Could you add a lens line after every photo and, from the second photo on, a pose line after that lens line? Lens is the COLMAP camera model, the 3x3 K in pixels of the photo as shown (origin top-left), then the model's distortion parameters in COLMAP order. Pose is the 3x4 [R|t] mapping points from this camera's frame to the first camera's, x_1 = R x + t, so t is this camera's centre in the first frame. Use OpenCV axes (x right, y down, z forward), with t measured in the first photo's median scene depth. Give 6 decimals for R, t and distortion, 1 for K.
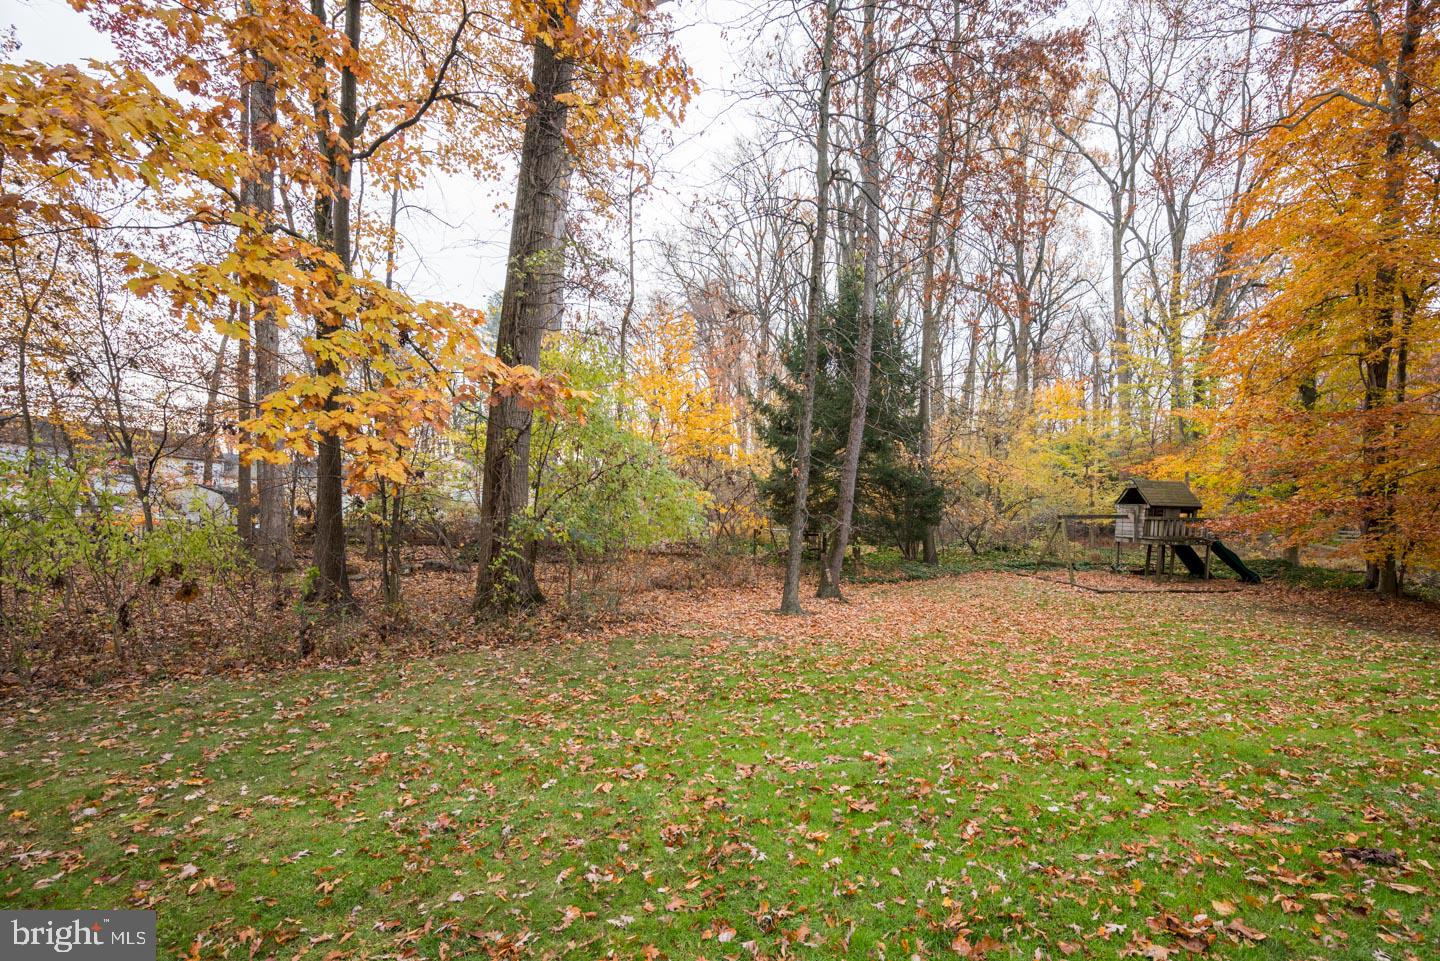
lens RADIAL K [[576.8, 0, 719.8], [0, 576.8, 497.6], [0, 0, 1]] dist [0.001463, -0.000201]
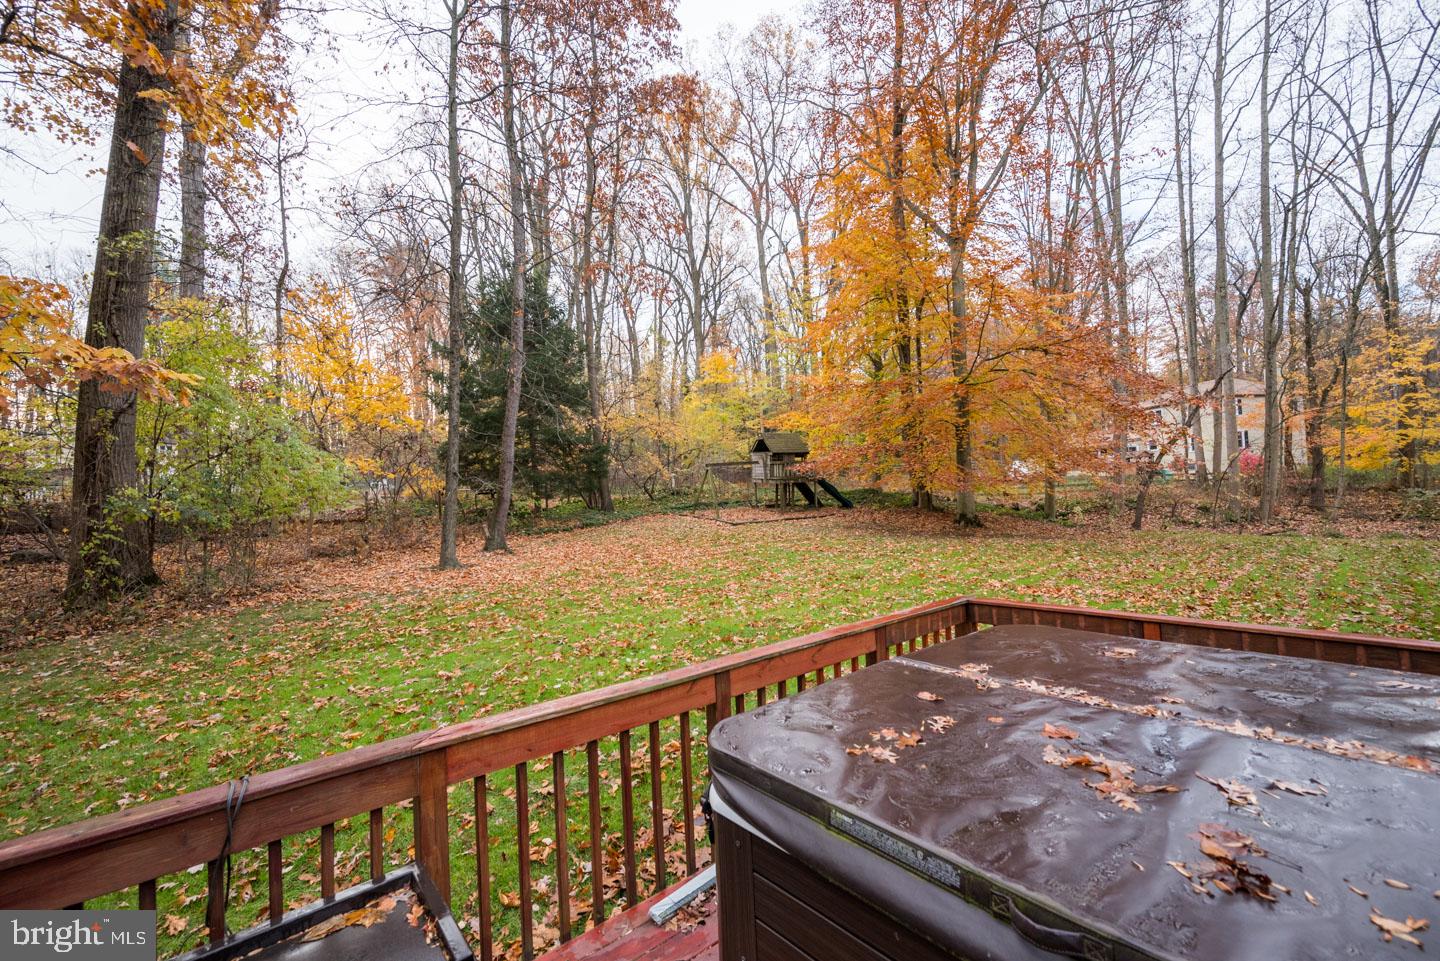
lens RADIAL K [[608.9, 0, 718.8], [0, 608.9, 431.0], [0, 0, 1]] dist [0.001426, -0.000031]
pose [[0.942533, -0.031306, 0.332643, 0.223146], [0.038417, 0.999152, -0.014820, -0.021714], [-0.331897, 0.026748, 0.942936, -0.259084]]
